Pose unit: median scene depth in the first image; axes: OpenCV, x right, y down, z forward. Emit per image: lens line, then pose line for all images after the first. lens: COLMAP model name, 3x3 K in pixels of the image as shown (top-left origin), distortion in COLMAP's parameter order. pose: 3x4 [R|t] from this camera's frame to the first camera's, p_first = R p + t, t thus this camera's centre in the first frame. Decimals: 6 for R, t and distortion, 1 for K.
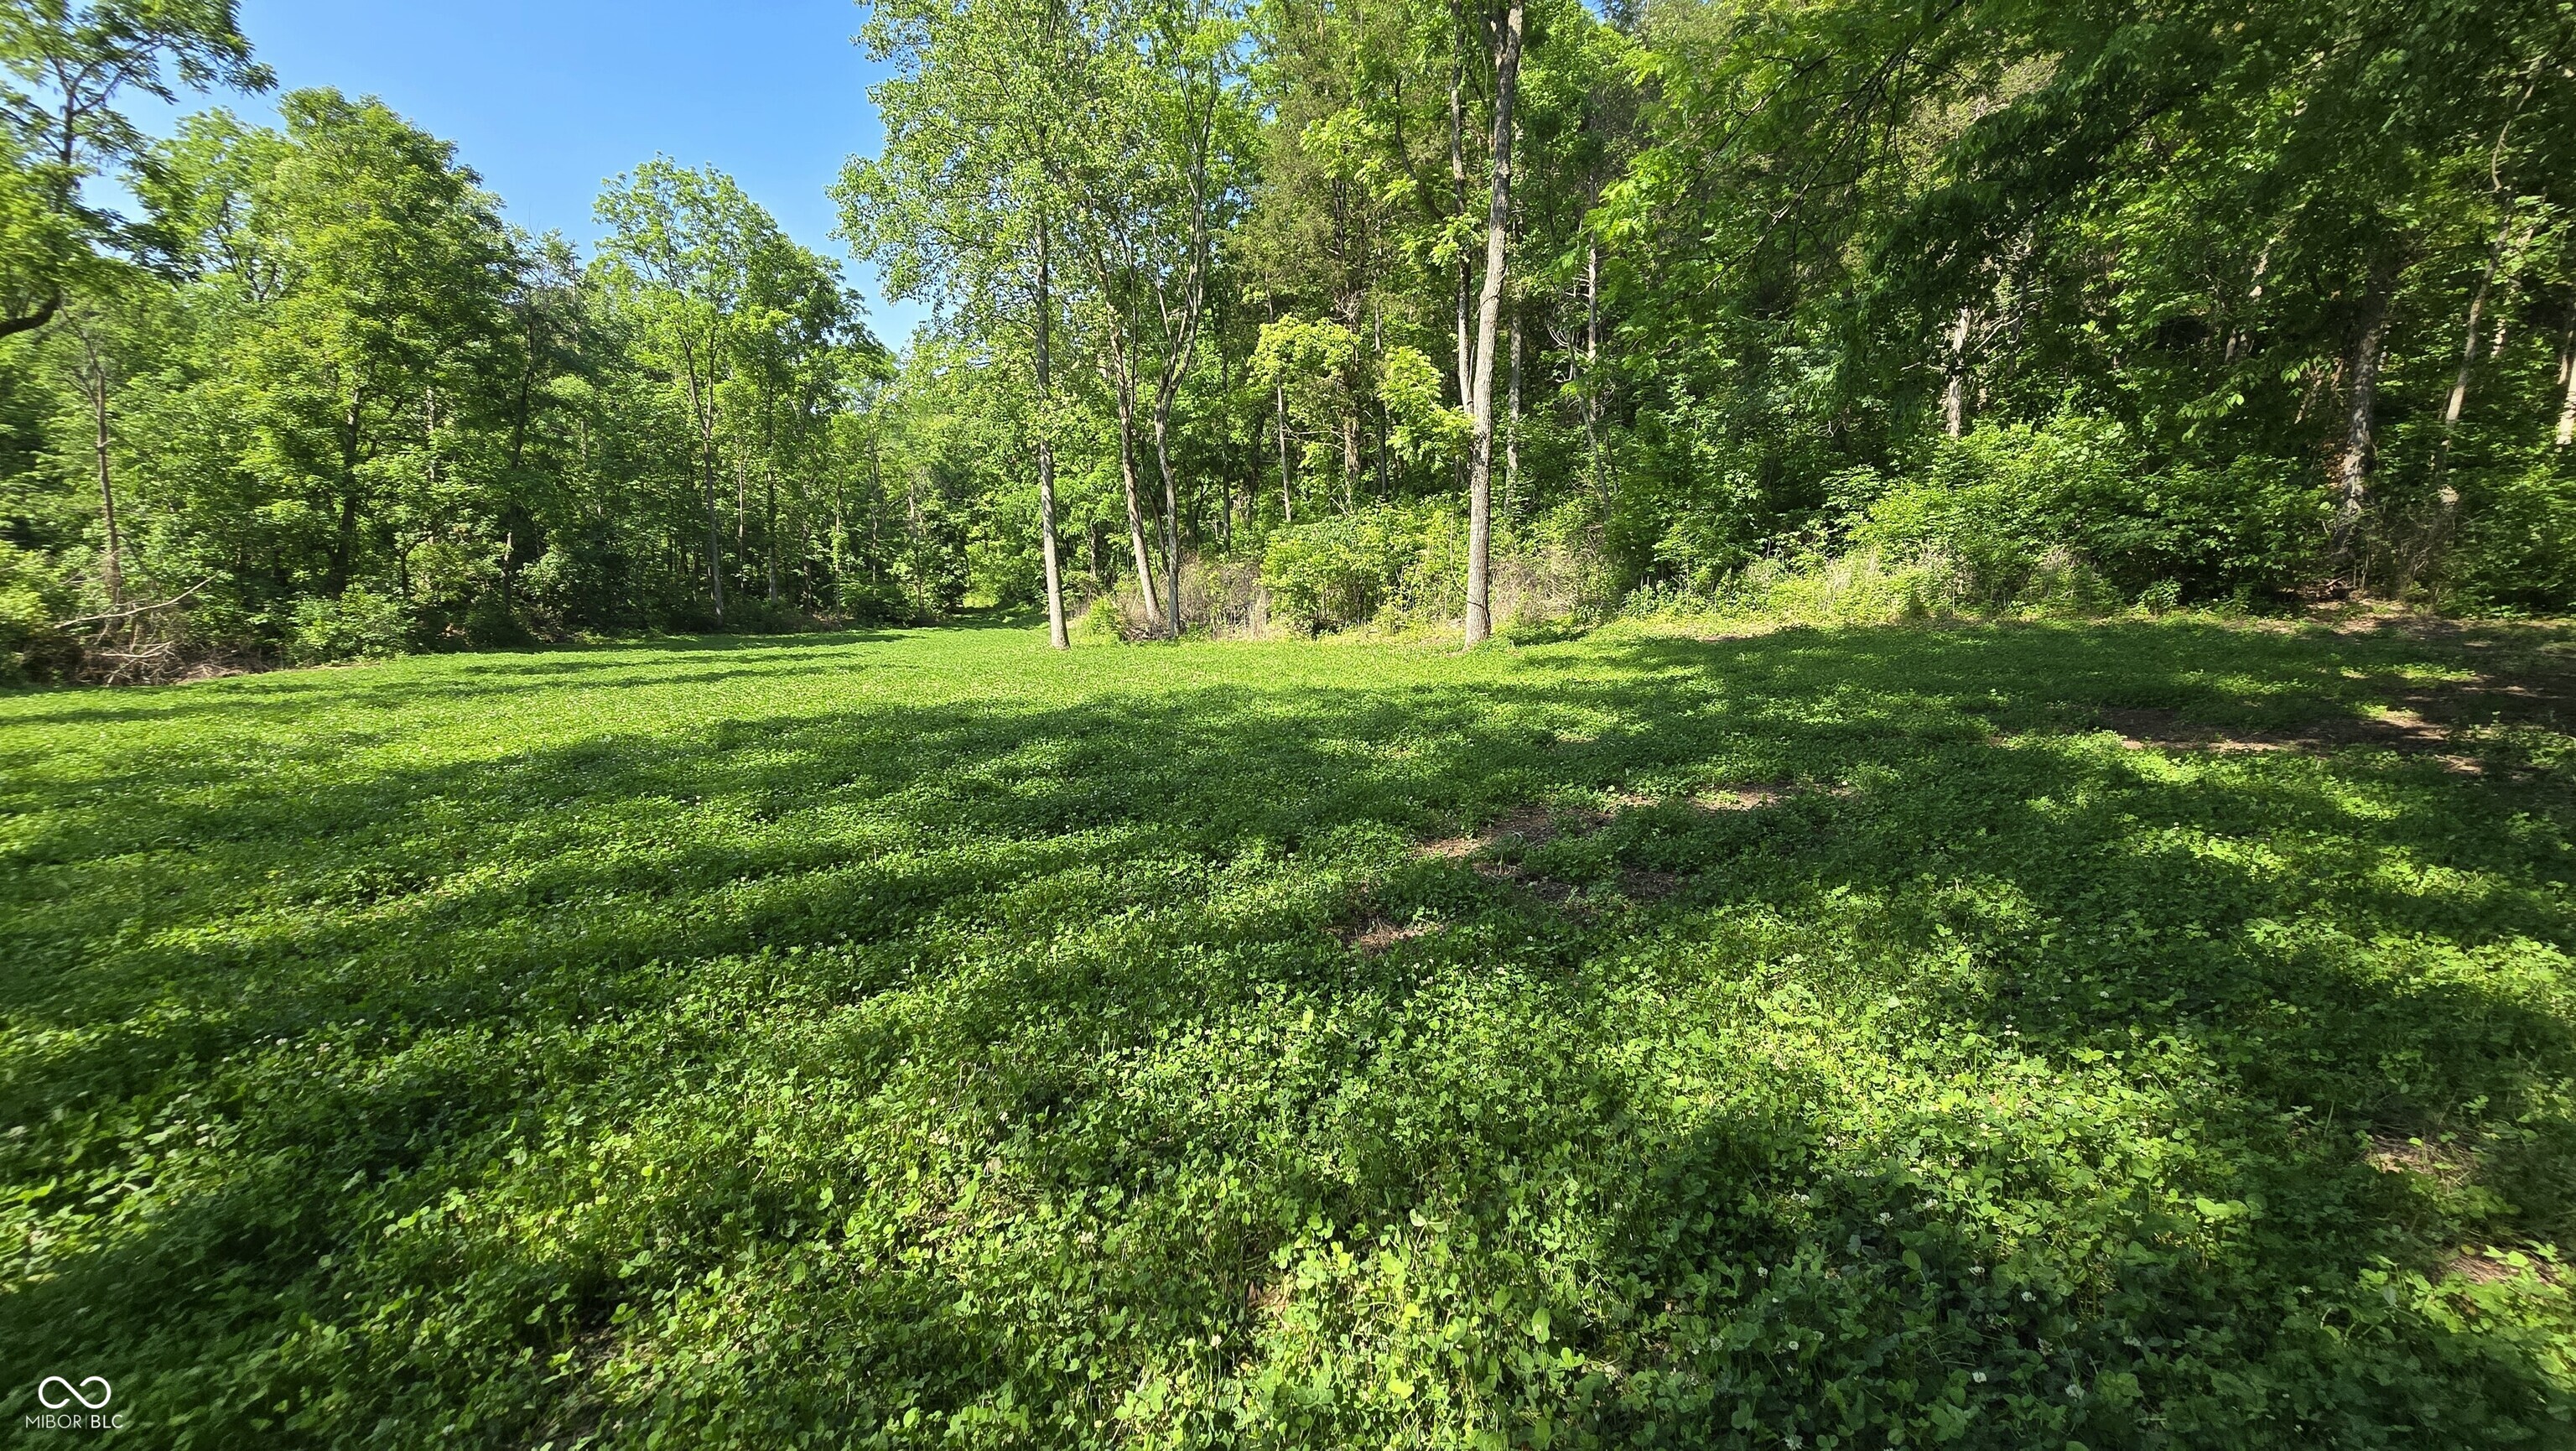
lens RADIAL K [[1062.9, 0, 1282.4], [0, 1062.9, 742.1], [0, 0, 1]] dist [-0.002567, -0.000664]
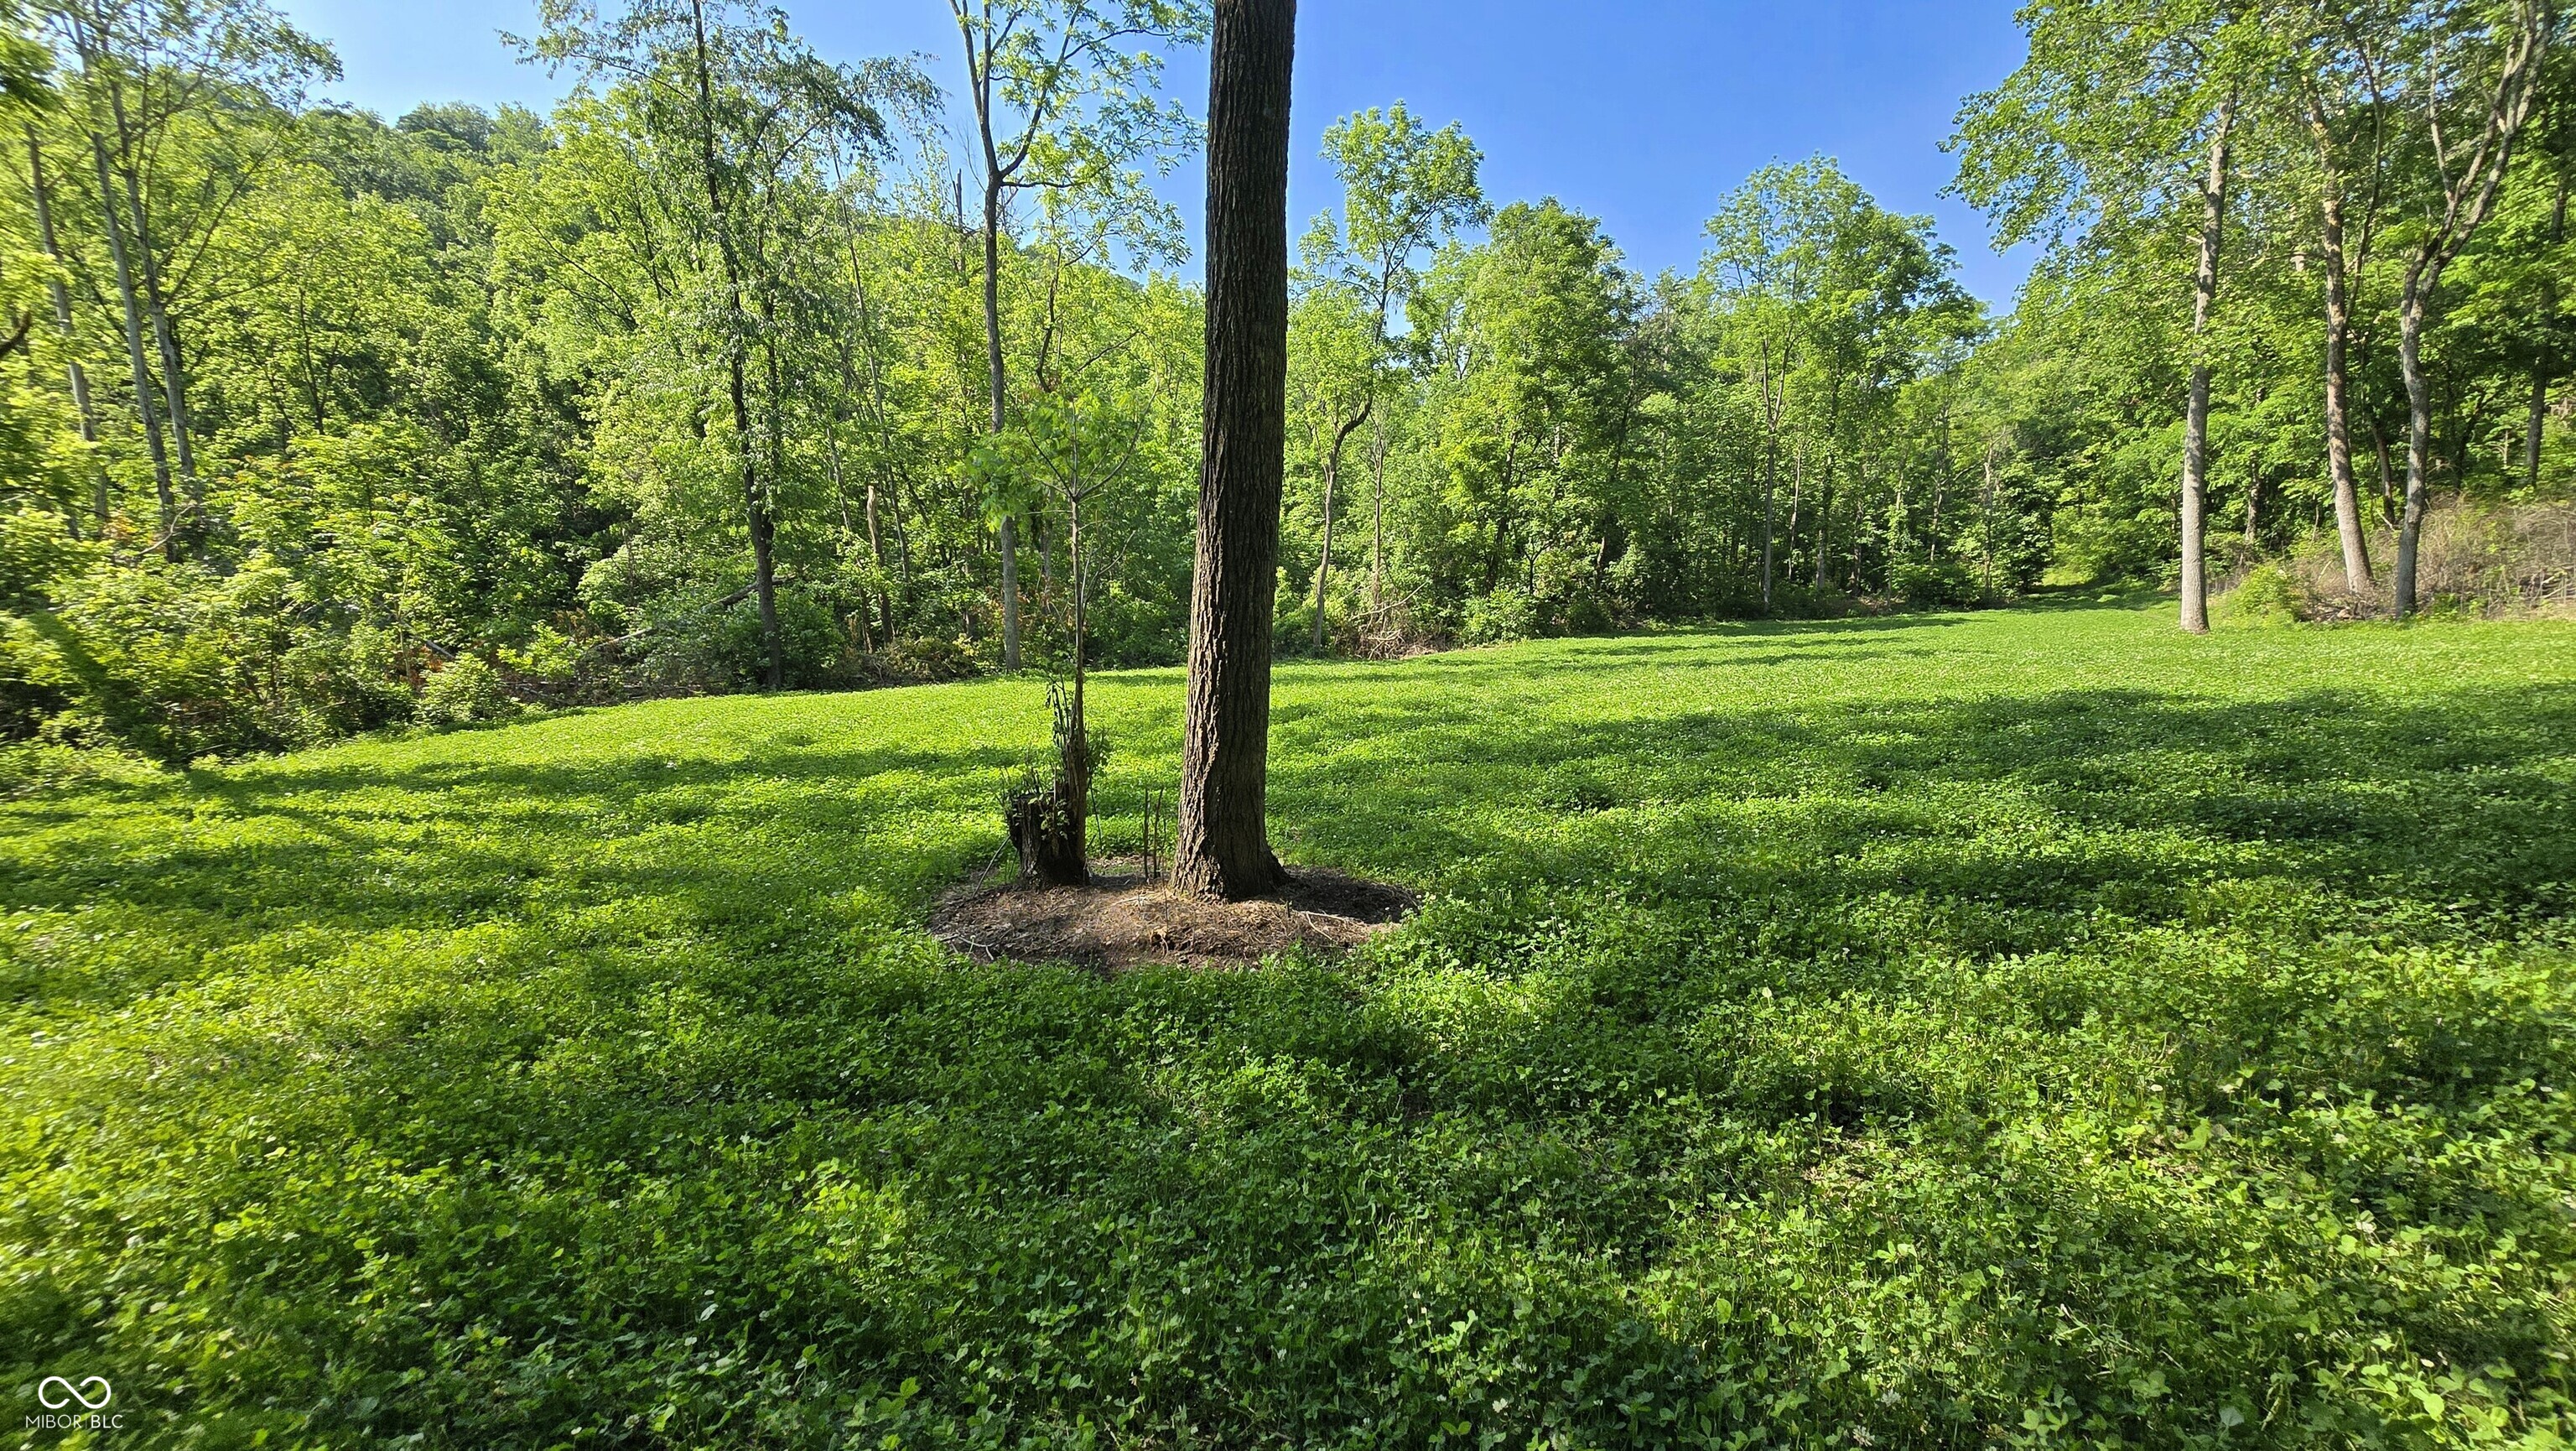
lens RADIAL K [[1058.7, 0, 1276.6], [0, 1058.7, 755.1], [0, 0, 1]] dist [-0.000185, 0.000208]
pose [[0.618183, 0.087642, -0.781133, -0.005810], [-0.067711, 0.996008, 0.058165, 0.003330], [0.783112, 0.016934, 0.621650, -0.026251]]
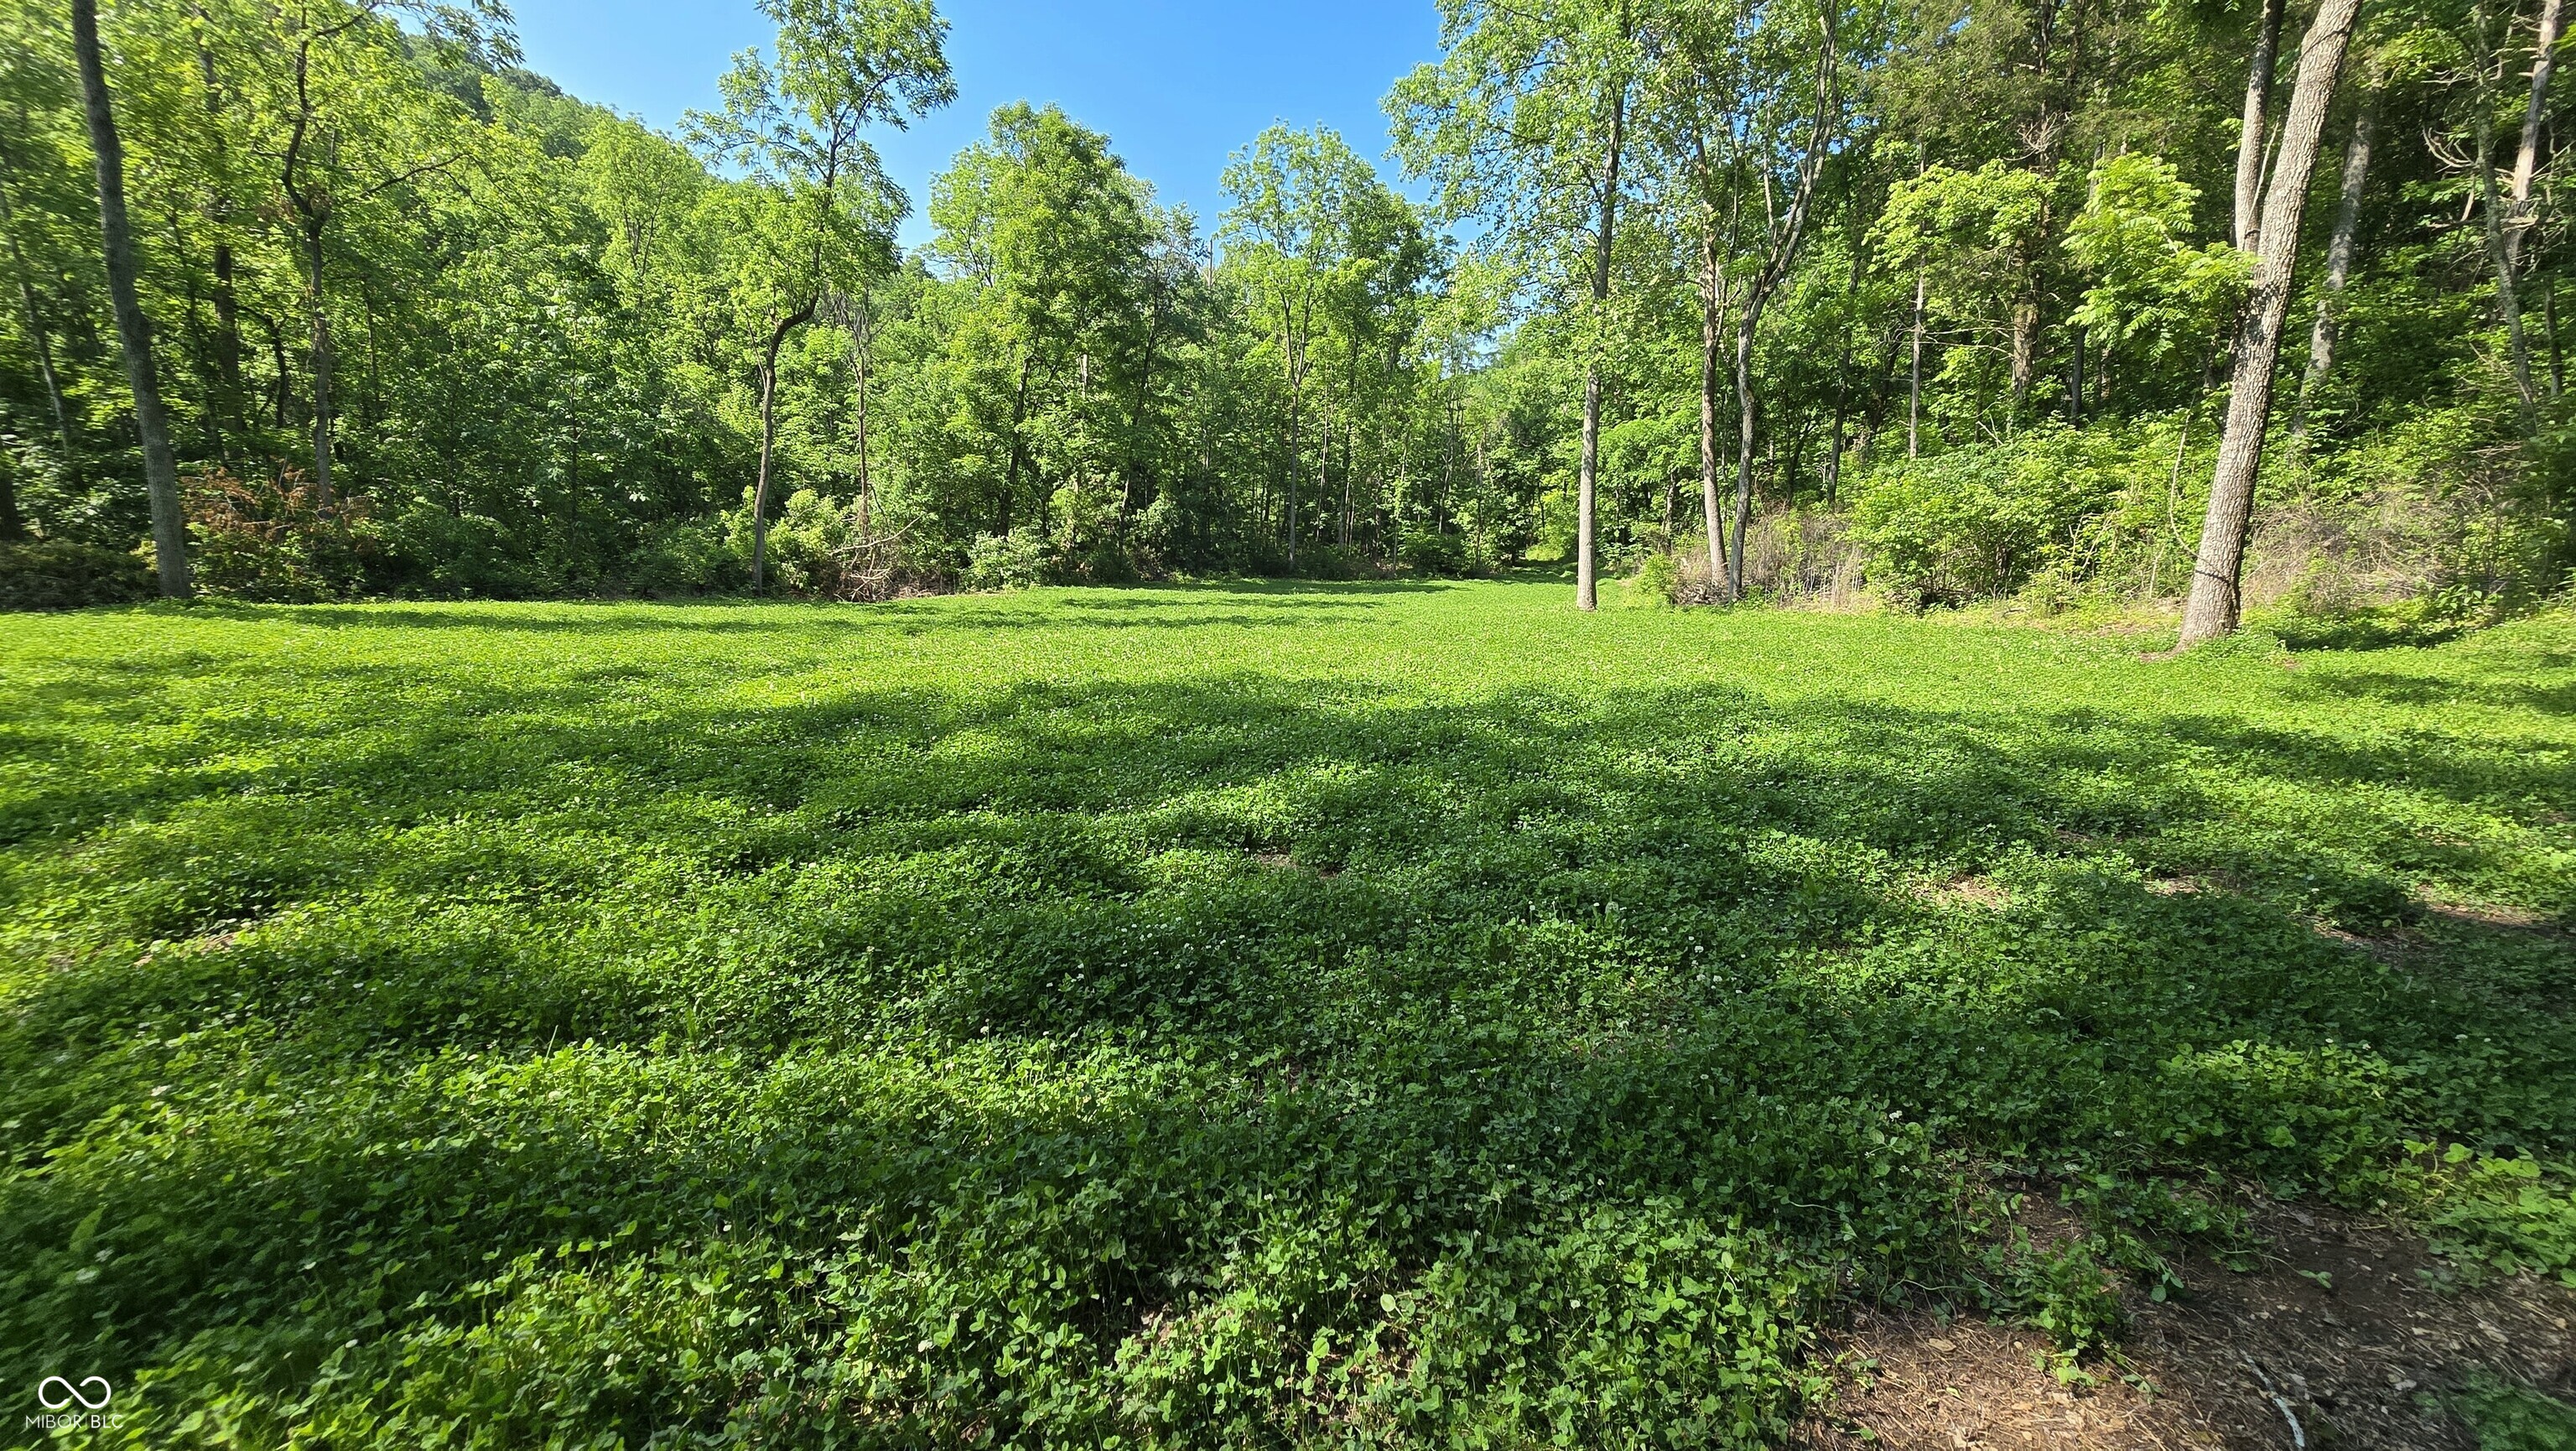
lens RADIAL K [[1062.9, 0, 1282.4], [0, 1062.9, 742.1], [0, 0, 1]] dist [-0.002567, -0.000664]
pose [[0.859366, 0.114100, -0.498469, 0.019570], [-0.092956, 0.993404, 0.067134, -0.013860], [0.502841, -0.011358, 0.864304, 0.108051]]
